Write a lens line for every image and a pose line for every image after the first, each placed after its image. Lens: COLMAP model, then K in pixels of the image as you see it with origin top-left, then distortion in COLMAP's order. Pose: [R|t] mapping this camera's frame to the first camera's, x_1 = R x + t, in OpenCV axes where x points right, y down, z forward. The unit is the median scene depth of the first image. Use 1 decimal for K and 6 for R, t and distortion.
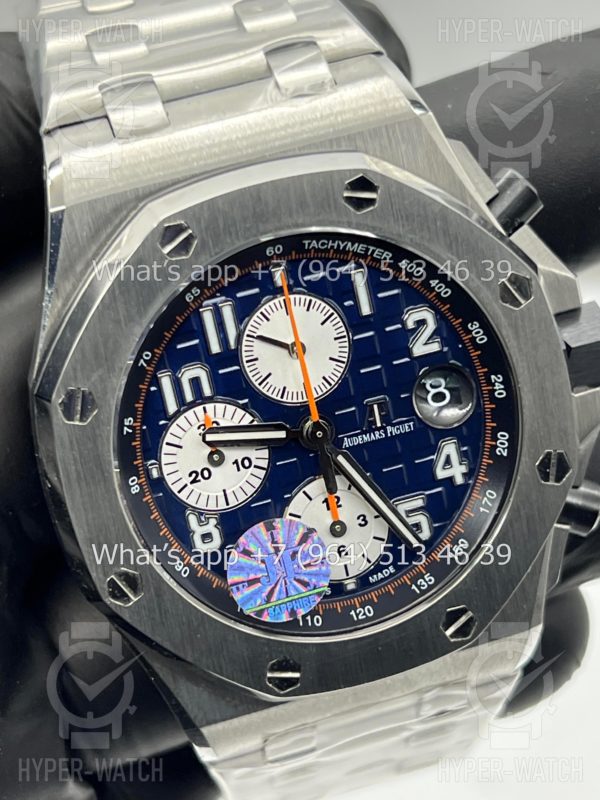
lens RADIAL K [[1890.8, 0, 301.5], [0, 1890.8, 404.6], [0, 0, 1]] dist [0.198323, 0.000000]
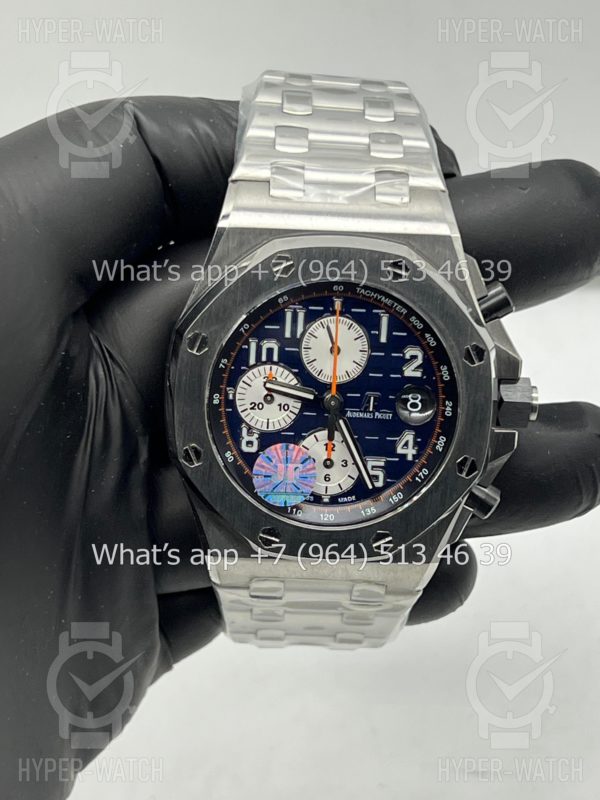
lens RADIAL K [[1890.8, 0, 293.0], [0, 1890.8, 393.7], [0, 0, 1]] dist [0.198323, 0.000000]
pose [[0.949358, 0.294719, -0.108905, 0.151572], [-0.297208, 0.954787, -0.007000, 0.029254], [0.101918, 0.039013, 0.994028, -0.628383]]
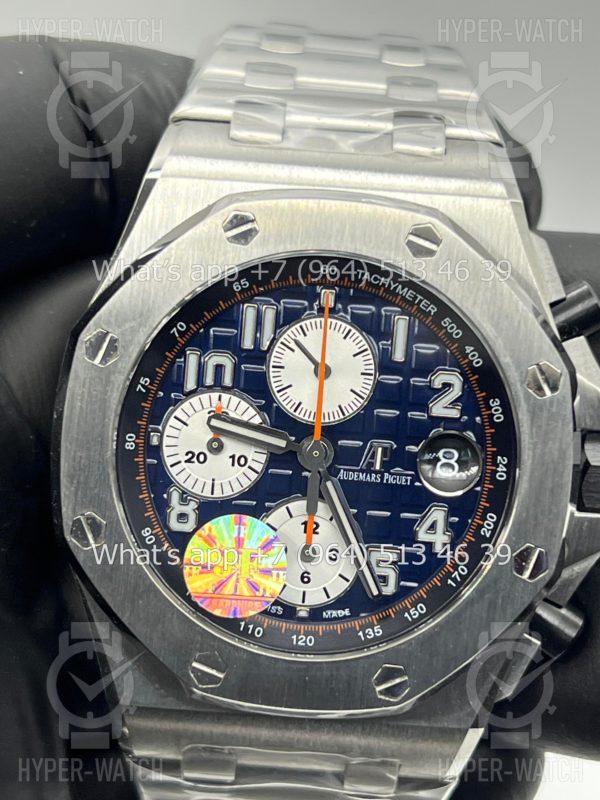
lens RADIAL K [[1890.8, 0, 296.4], [0, 1890.8, 399.2], [0, 0, 1]] dist [0.198323, 0.000000]
pose [[0.937063, 0.297741, -0.182381, 0.176326], [-0.324904, 0.934845, -0.143184, 0.137304], [0.127866, 0.193429, 0.972746, -0.004799]]
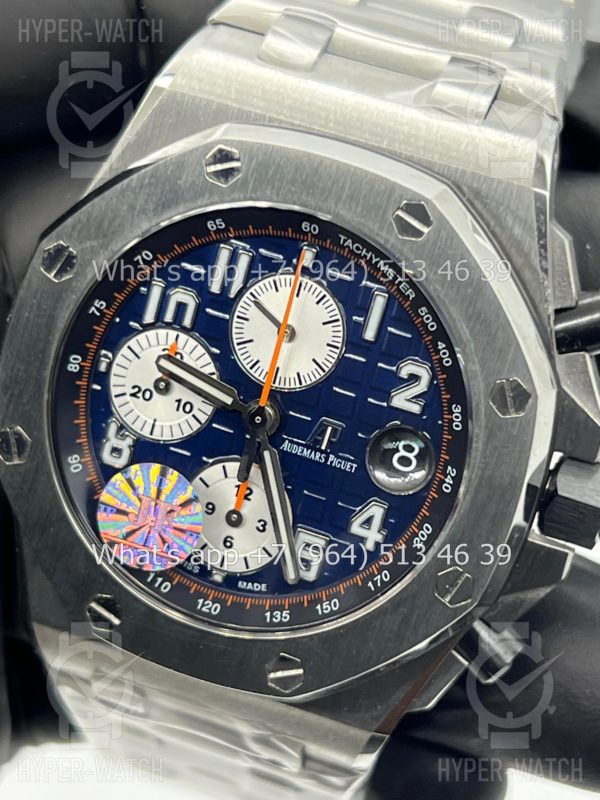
lens RADIAL K [[1890.8, 0, 300.4], [0, 1890.8, 405.9], [0, 0, 1]] dist [0.198323, 0.000000]
pose [[0.800921, 0.515799, -0.304101, 0.311127], [-0.522901, 0.849953, 0.064461, -0.062521], [0.291720, 0.107387, 0.950456, 0.096250]]
